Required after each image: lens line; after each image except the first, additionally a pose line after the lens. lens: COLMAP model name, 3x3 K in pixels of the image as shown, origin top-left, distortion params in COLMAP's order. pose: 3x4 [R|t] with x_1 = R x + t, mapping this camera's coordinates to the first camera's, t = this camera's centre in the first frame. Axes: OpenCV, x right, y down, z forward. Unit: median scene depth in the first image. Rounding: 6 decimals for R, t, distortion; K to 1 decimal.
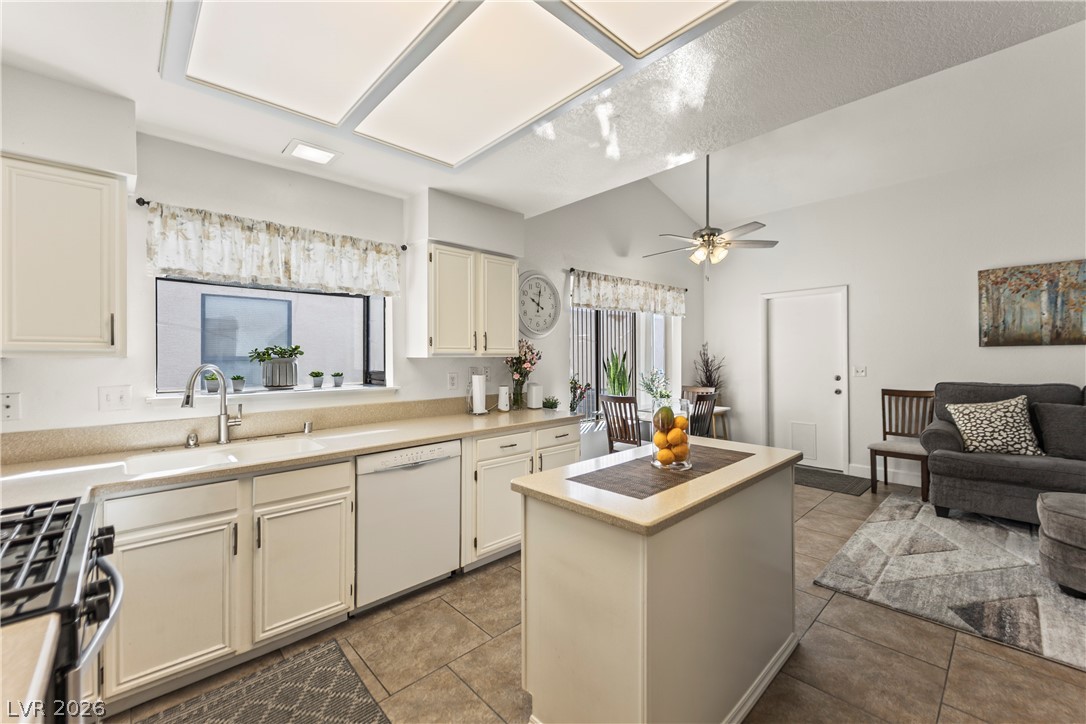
lens RADIAL K [[438.3, 0, 541.3], [0, 438.3, 358.2], [0, 0, 1]] dist [-0.011163, -0.002797]
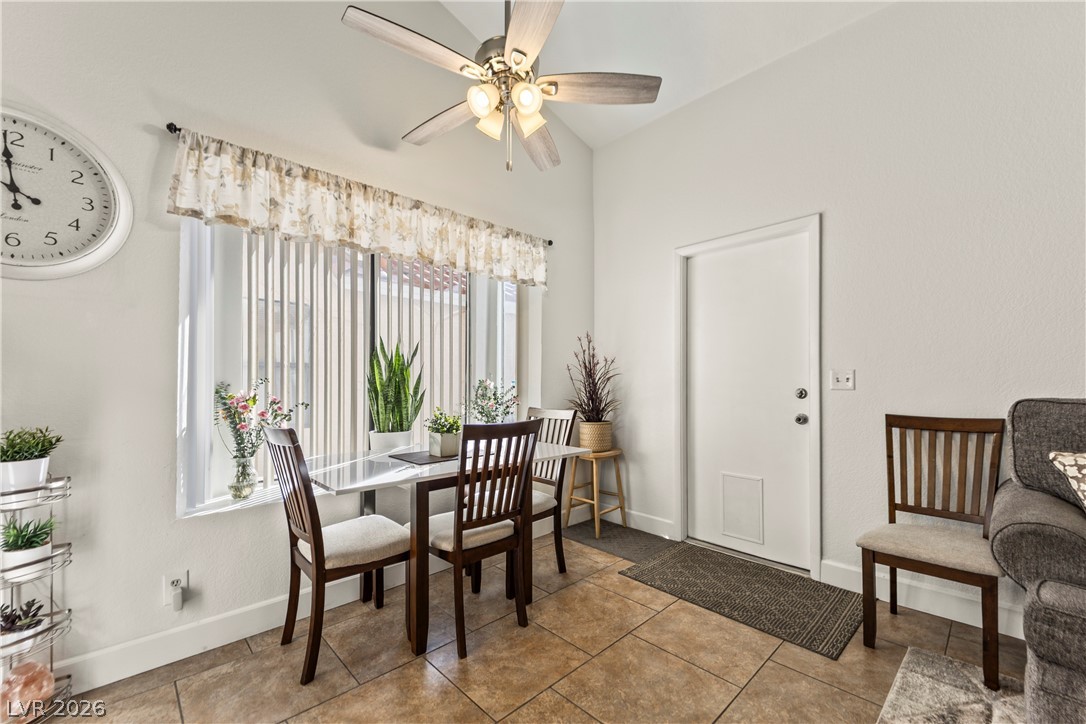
lens RADIAL K [[438.3, 0, 549.6], [0, 438.3, 384.0], [0, 0, 1]] dist [-0.011163, -0.002797]
pose [[0.999613, 0.008482, 0.026484, 0.404162], [-0.008376, 0.999957, -0.004079, 0.042893], [-0.026518, 0.003855, 0.999641, 0.538038]]
